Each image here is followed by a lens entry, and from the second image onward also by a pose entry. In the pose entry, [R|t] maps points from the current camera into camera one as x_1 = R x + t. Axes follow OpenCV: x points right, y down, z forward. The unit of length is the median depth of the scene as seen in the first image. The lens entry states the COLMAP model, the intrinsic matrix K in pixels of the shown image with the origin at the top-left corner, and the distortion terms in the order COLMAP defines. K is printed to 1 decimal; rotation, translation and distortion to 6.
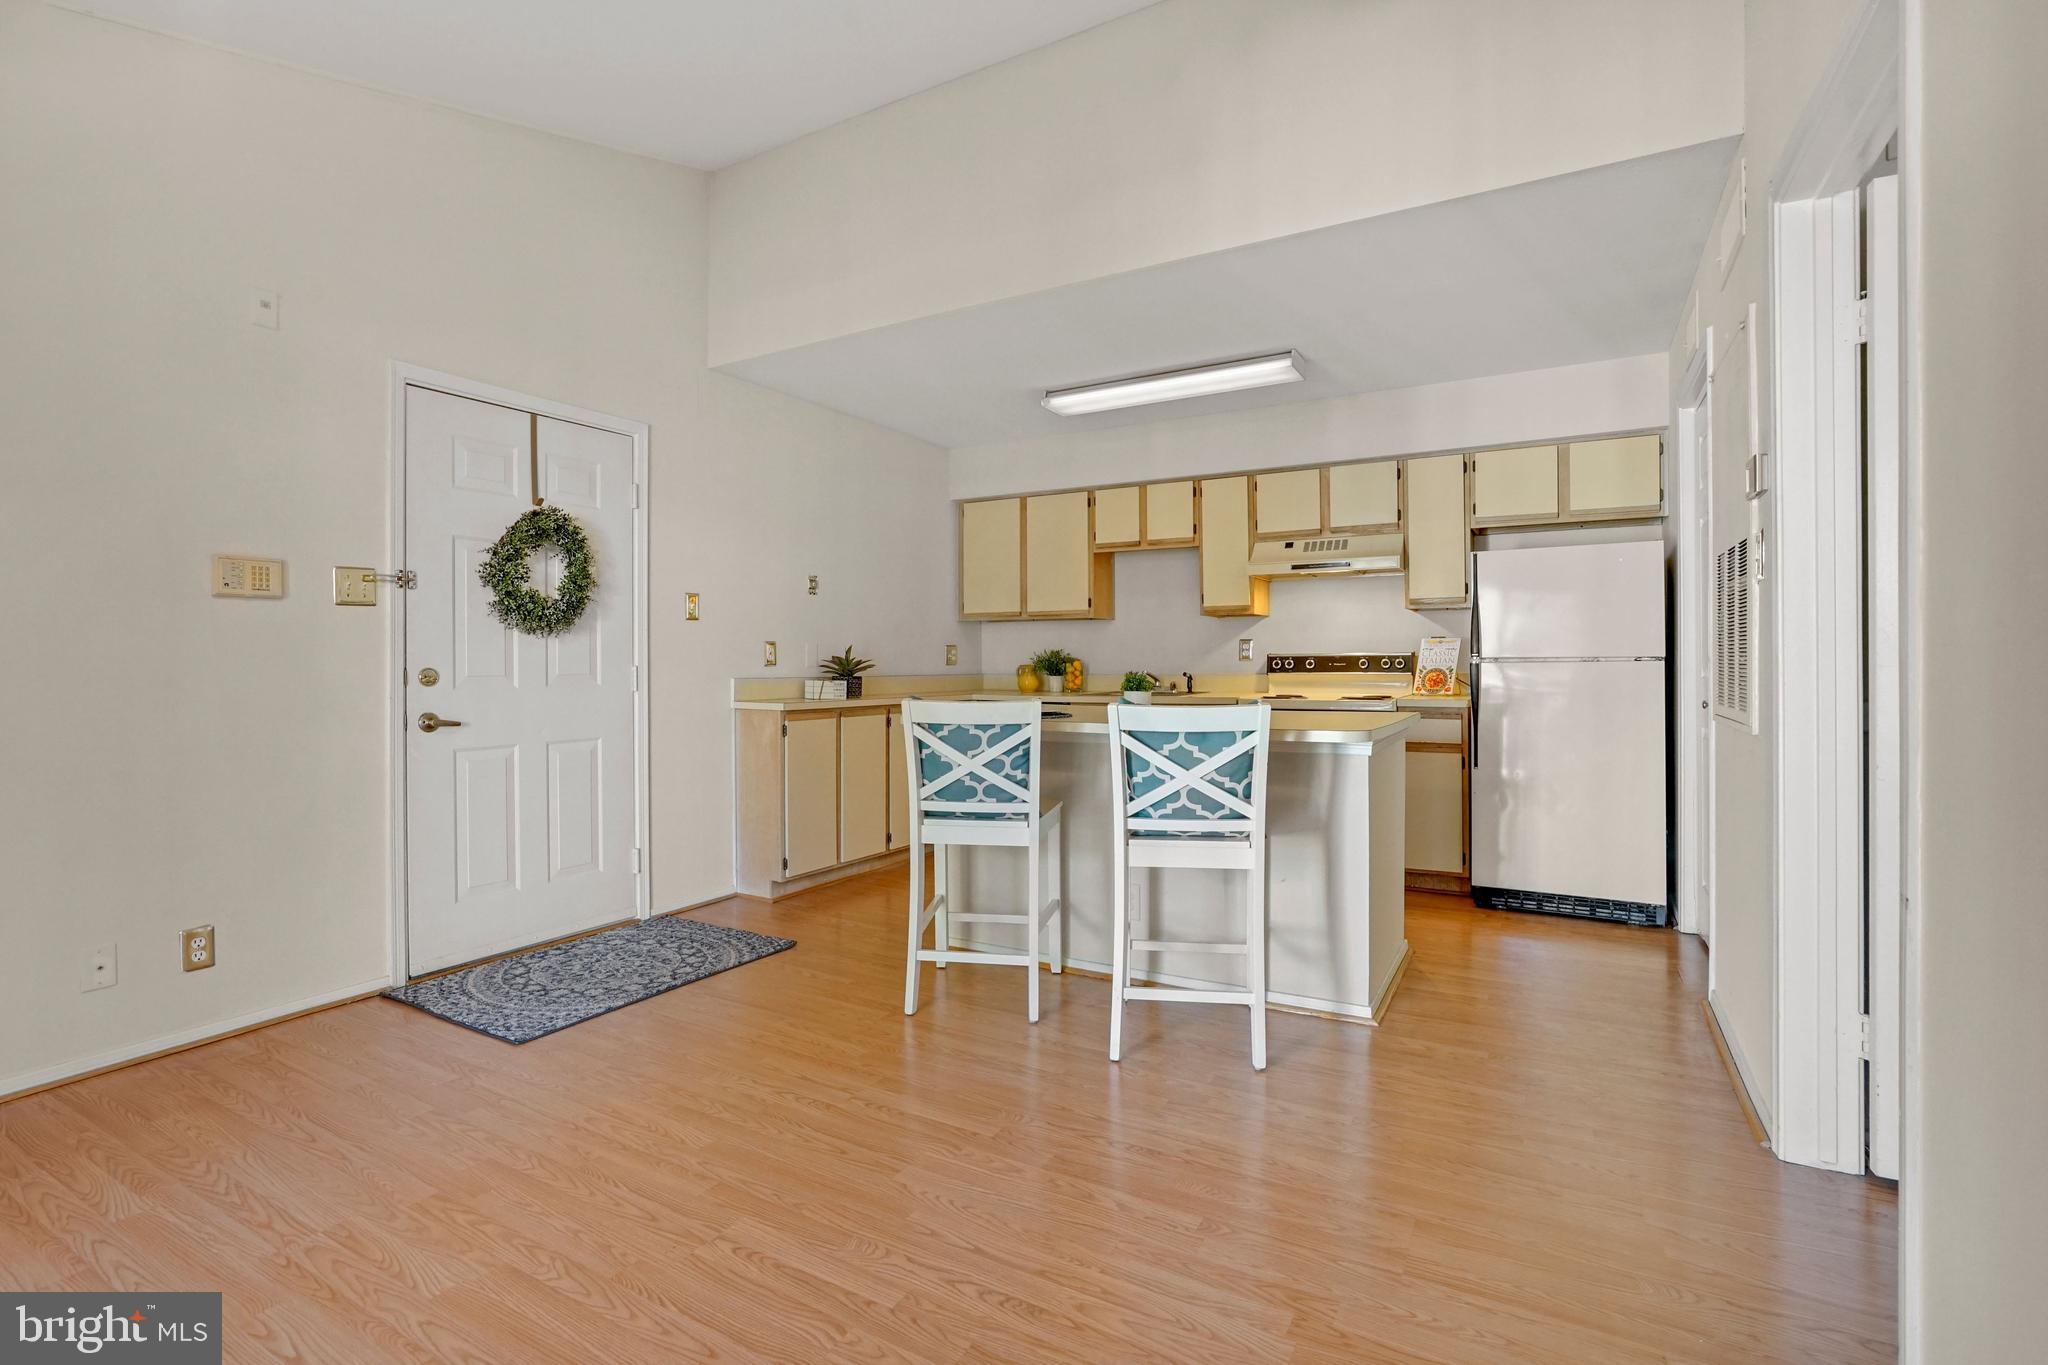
lens RADIAL K [[956.7, 0, 1014.5], [0, 956.7, 667.5], [0, 0, 1]] dist [-0.047168, 0.021222]
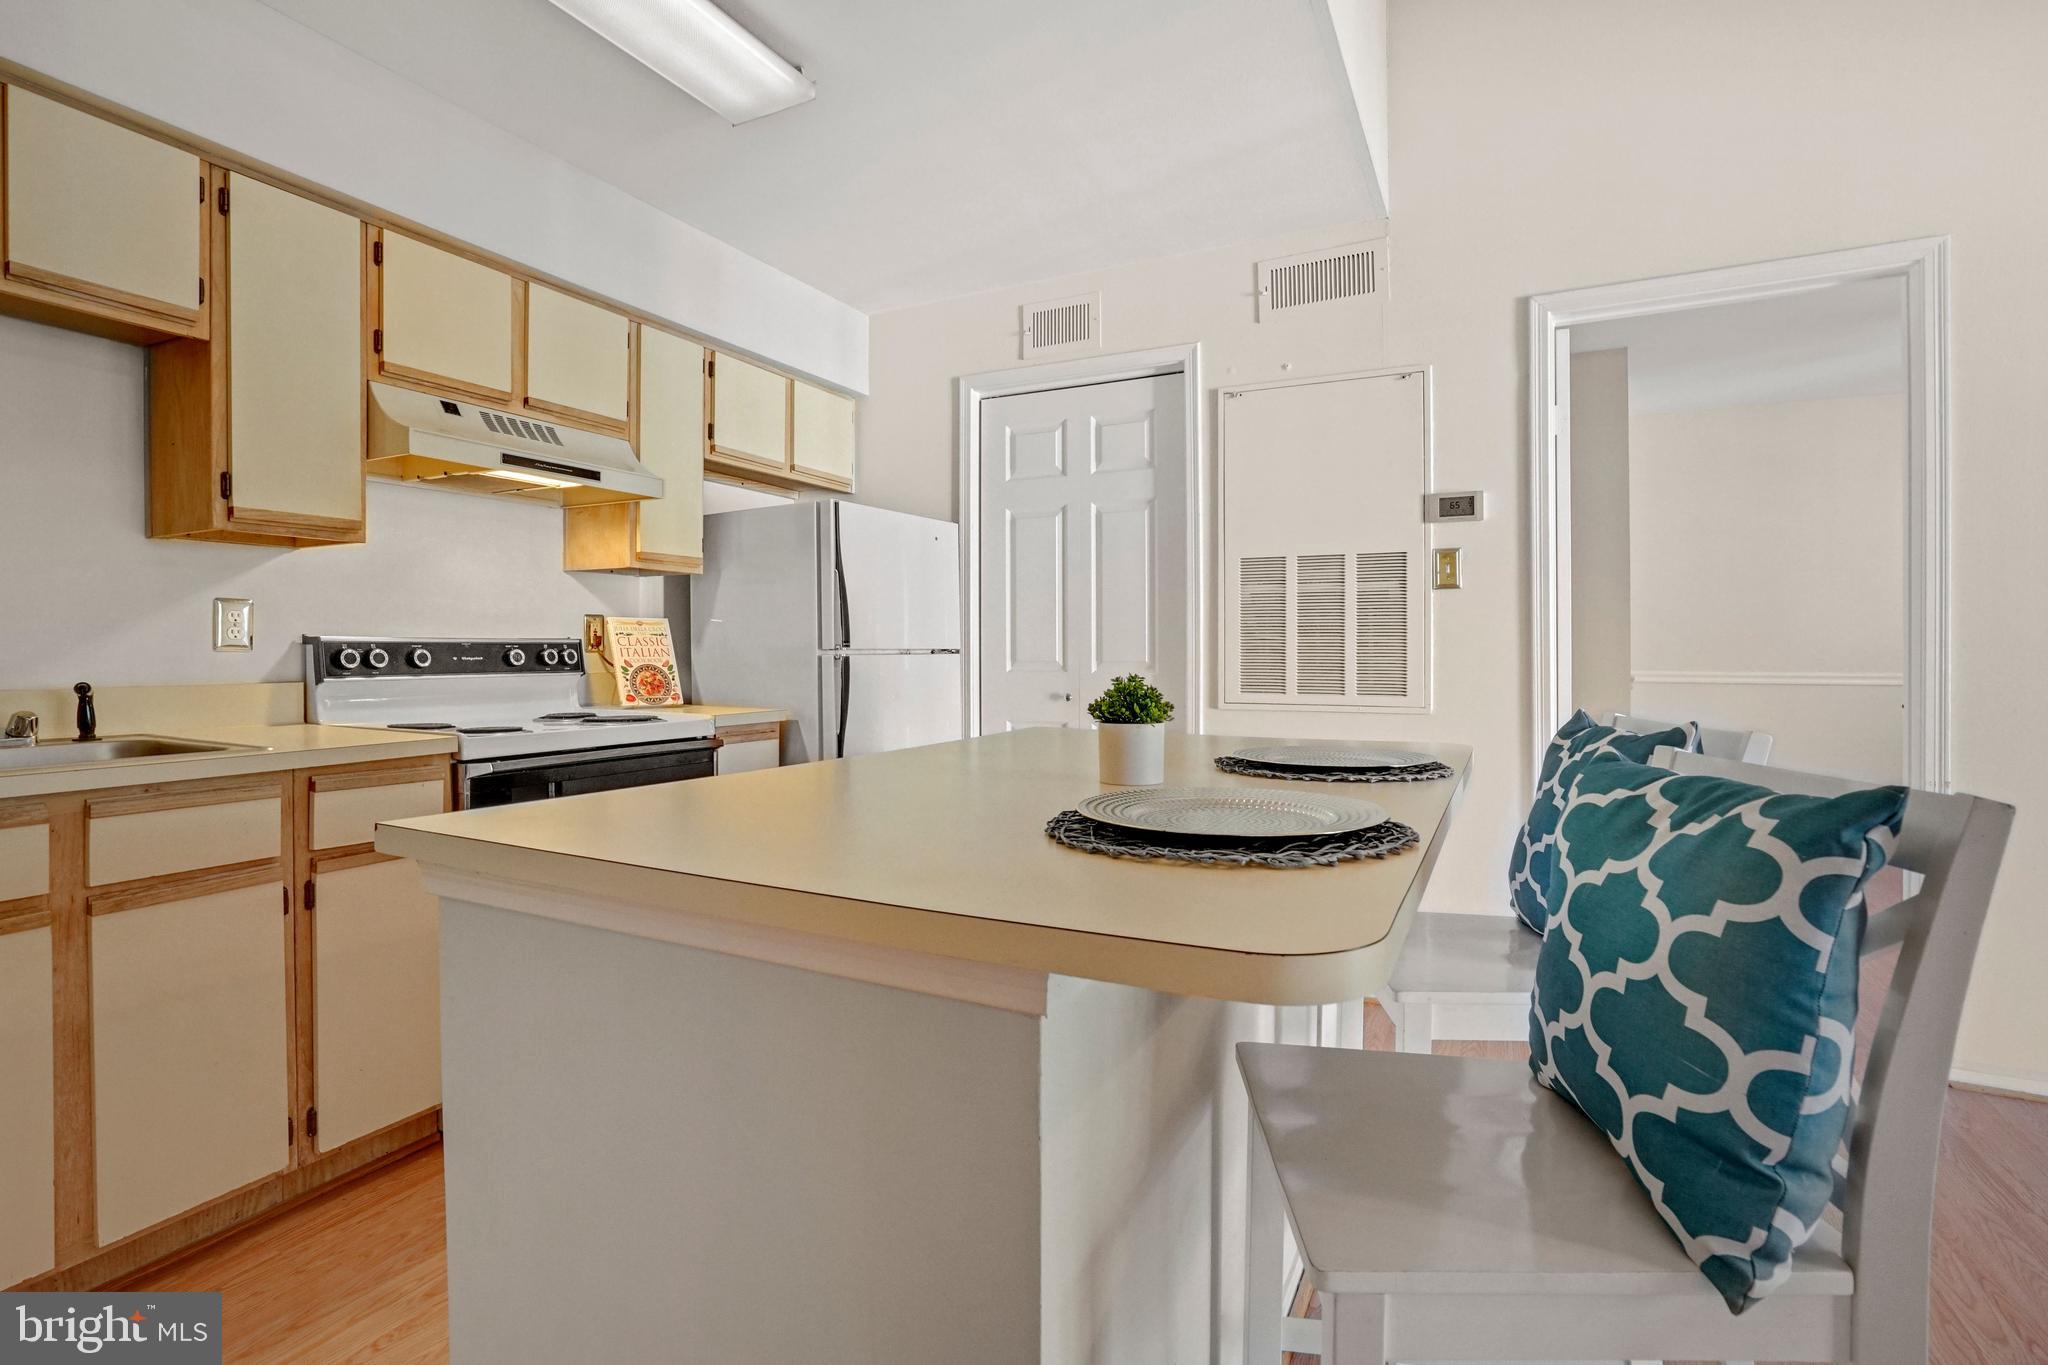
lens RADIAL K [[956.7, 0, 1009.1], [0, 956.7, 658.5], [0, 0, 1]] dist [-0.047168, 0.021222]
pose [[-0.060009, -0.004185, 0.998189, -0.221510], [0.004807, 0.999978, 0.004481, -0.004489], [-0.998186, 0.005067, -0.059988, 0.832306]]
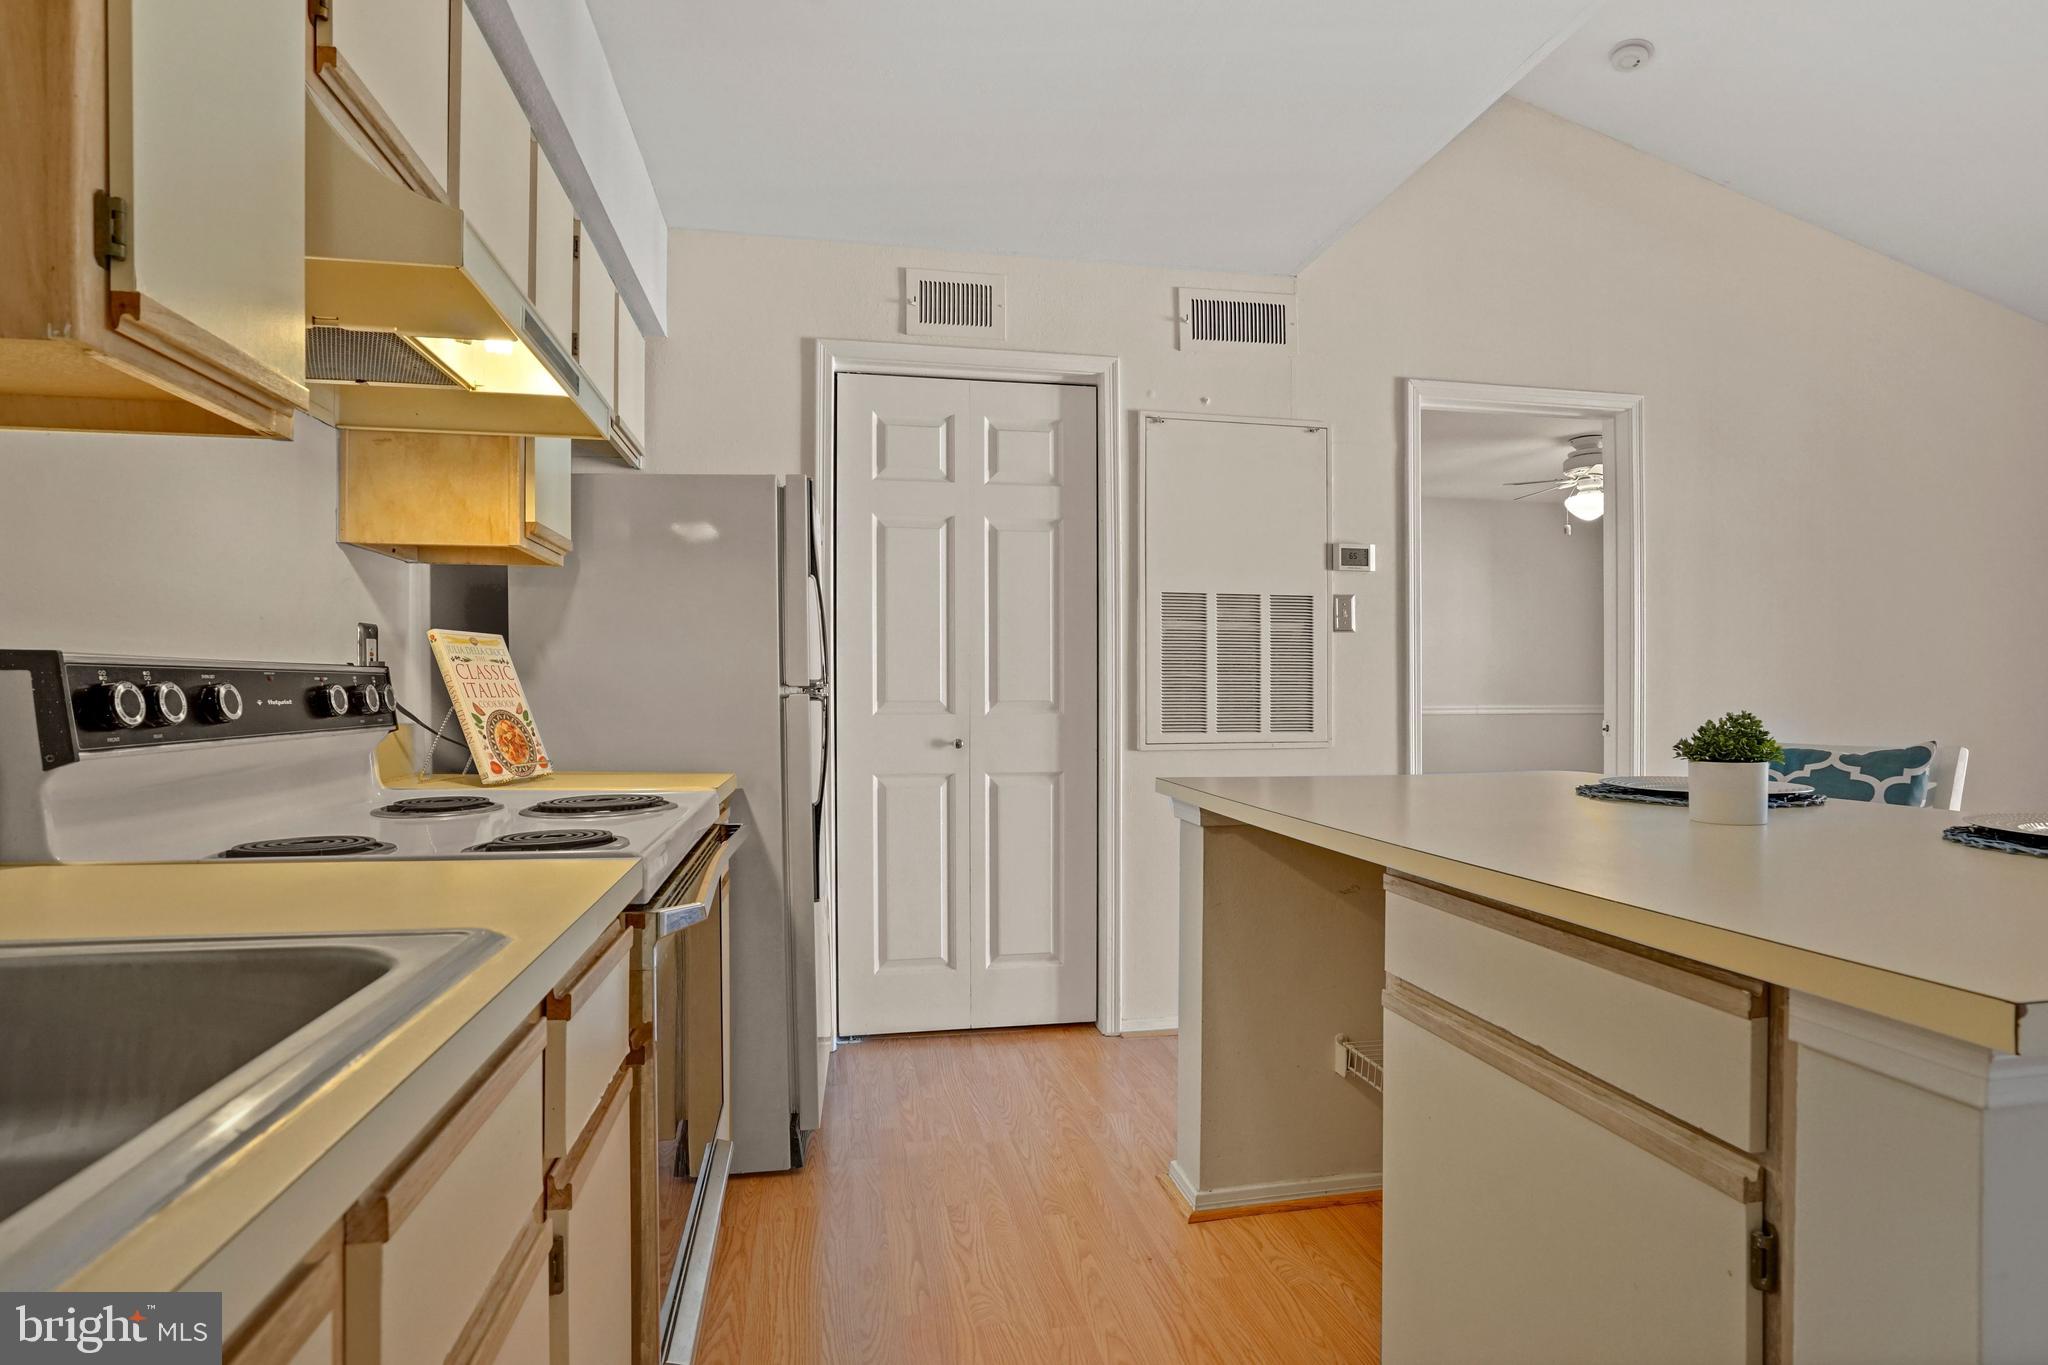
lens RADIAL K [[1002.5, 0, 1014.1], [0, 1002.5, 684.3], [0, 0, 1]] dist [-0.023737, 0.000283]
pose [[-0.658320, 0.008216, 0.752693, 0.004889], [0.005701, 0.999966, -0.005929, -0.005874], [-0.752716, 0.000388, -0.658345, 1.158414]]
